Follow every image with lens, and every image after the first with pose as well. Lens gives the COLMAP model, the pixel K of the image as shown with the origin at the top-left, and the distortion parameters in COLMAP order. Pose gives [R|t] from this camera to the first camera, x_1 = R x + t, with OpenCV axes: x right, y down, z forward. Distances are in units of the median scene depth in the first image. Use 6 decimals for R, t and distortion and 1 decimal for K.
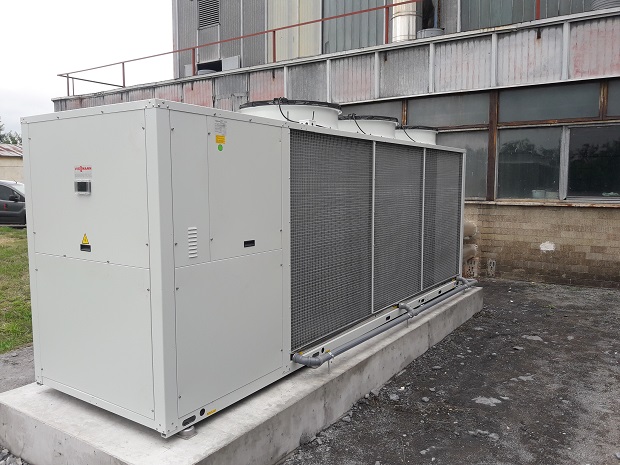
lens RADIAL K [[508.1, 0, 309.6], [0, 508.1, 232.6], [0, 0, 1]] dist [-0.003843, -0.003308]
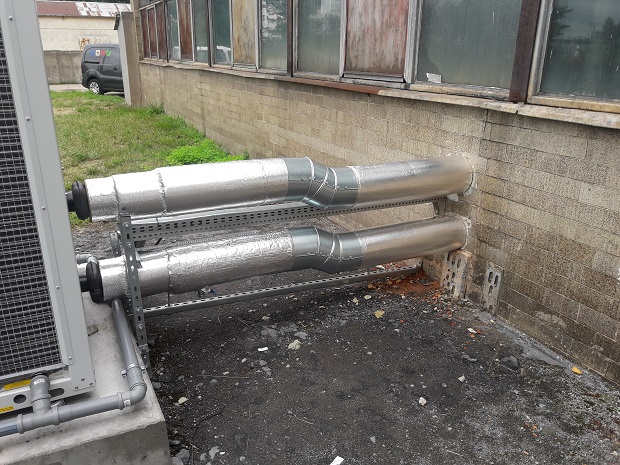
lens RADIAL K [[508.1, 0, 310.2], [0, 508.1, 232.2], [0, 0, 1]] dist [-0.003843, -0.003308]
pose [[0.871013, 0.166324, -0.462248, 0.411010], [-0.050469, 0.966260, 0.252576, -0.057389], [0.488661, -0.196668, 0.850019, 0.633651]]
